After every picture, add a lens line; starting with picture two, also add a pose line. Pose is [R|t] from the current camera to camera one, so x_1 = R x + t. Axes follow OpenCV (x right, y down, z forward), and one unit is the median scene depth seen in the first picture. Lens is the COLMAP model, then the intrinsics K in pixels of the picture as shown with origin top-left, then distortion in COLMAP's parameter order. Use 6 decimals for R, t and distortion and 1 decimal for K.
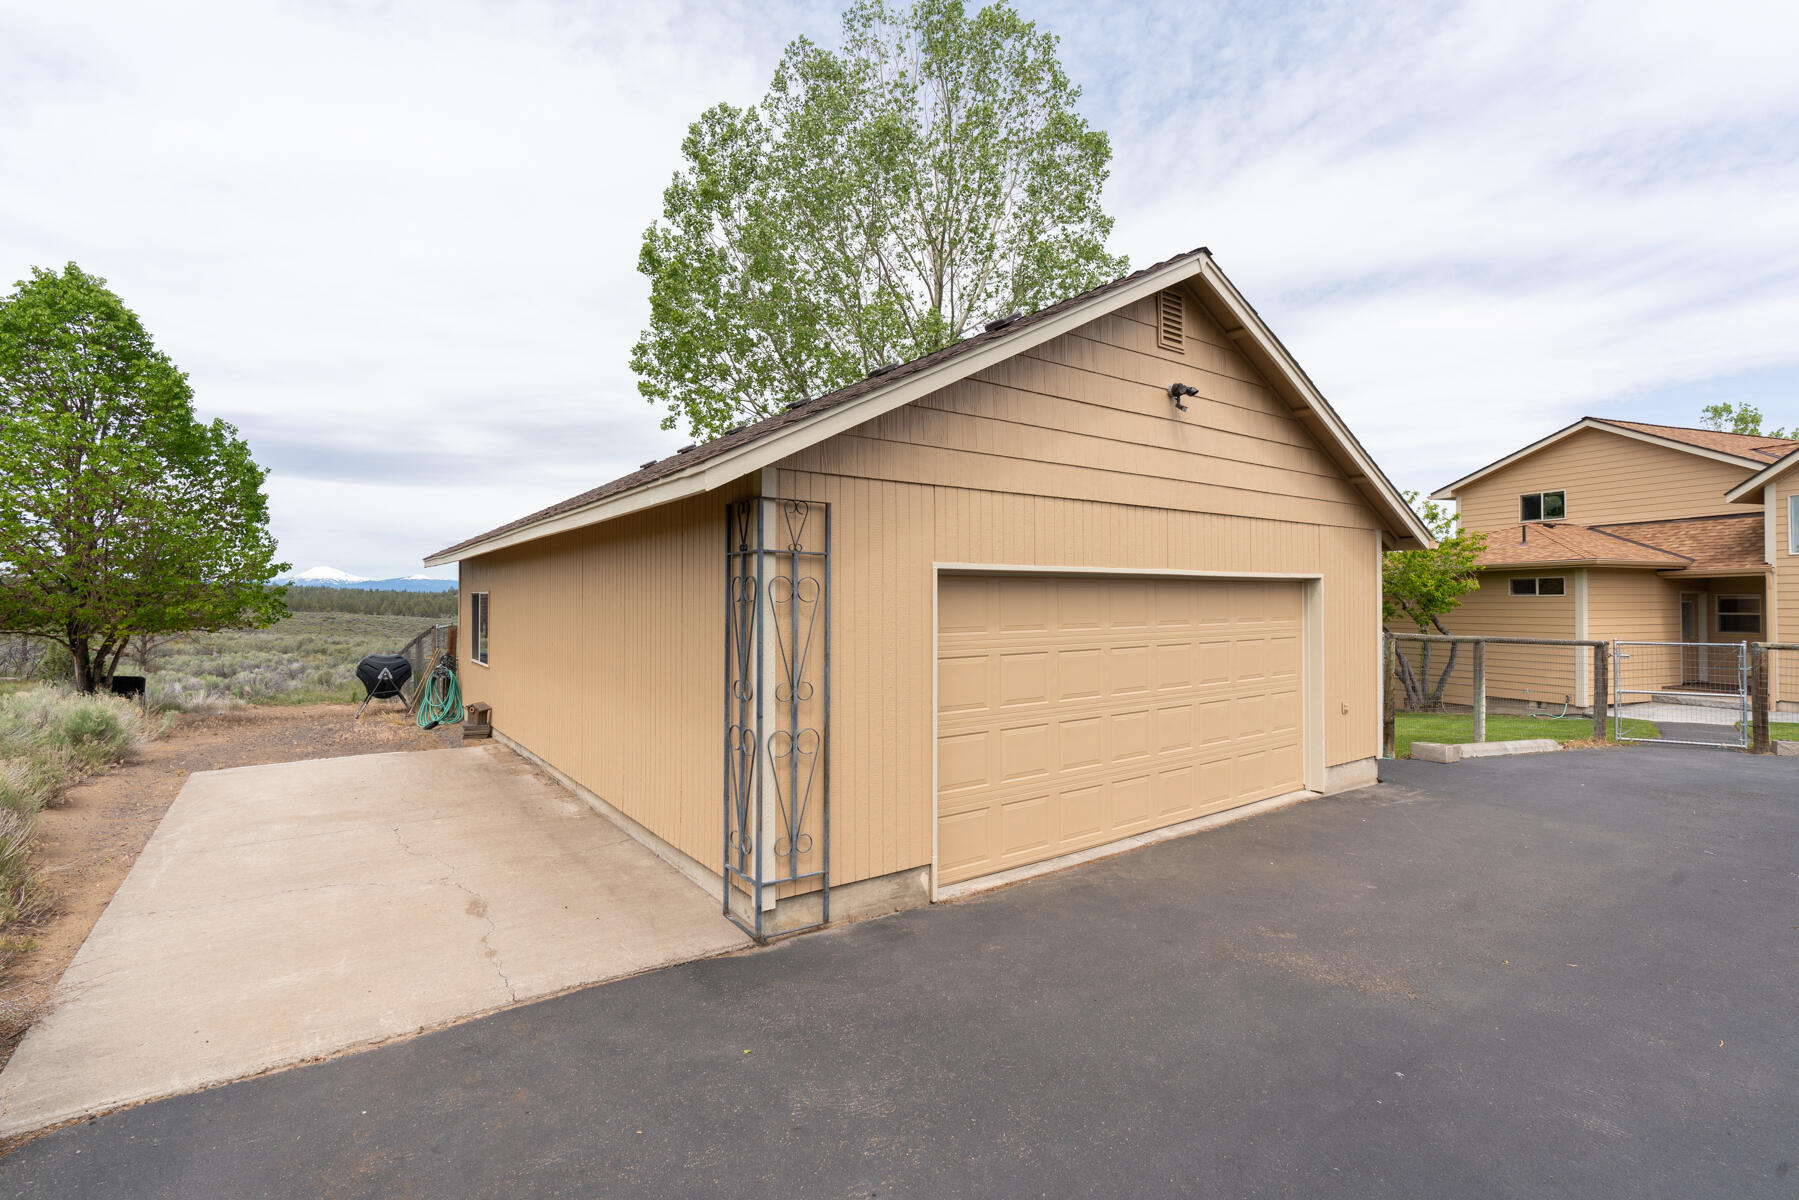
lens RADIAL K [[801.5, 0, 897.4], [0, 801.5, 591.6], [0, 0, 1]] dist [-0.009814, 0.000369]
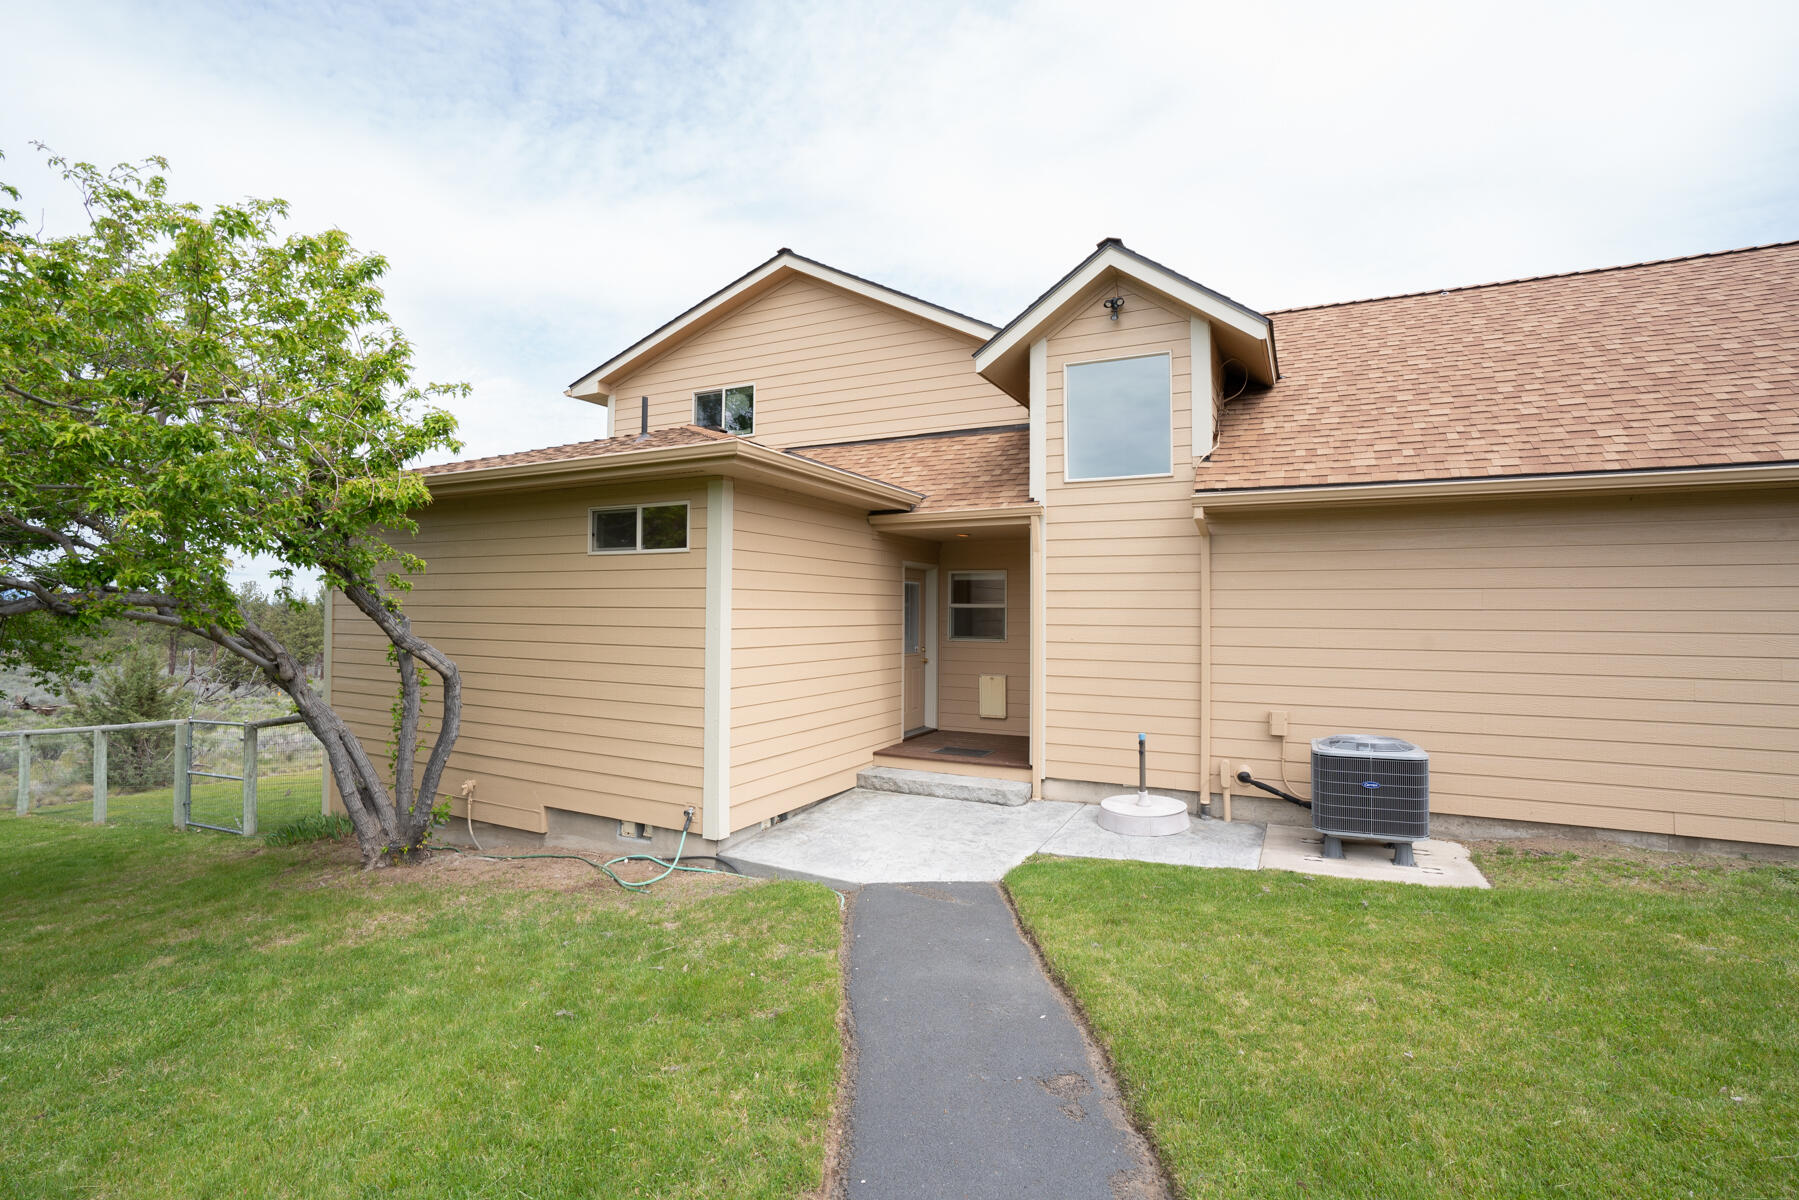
lens RADIAL K [[801.5, 0, 897.4], [0, 801.5, 591.6], [0, 0, 1]] dist [-0.009814, 0.000369]
pose [[0.710705, 0.026908, 0.702975, 0.621325], [-0.021768, 0.999631, -0.016256, 0.028292], [-0.703153, -0.003749, 0.711028, 0.635676]]
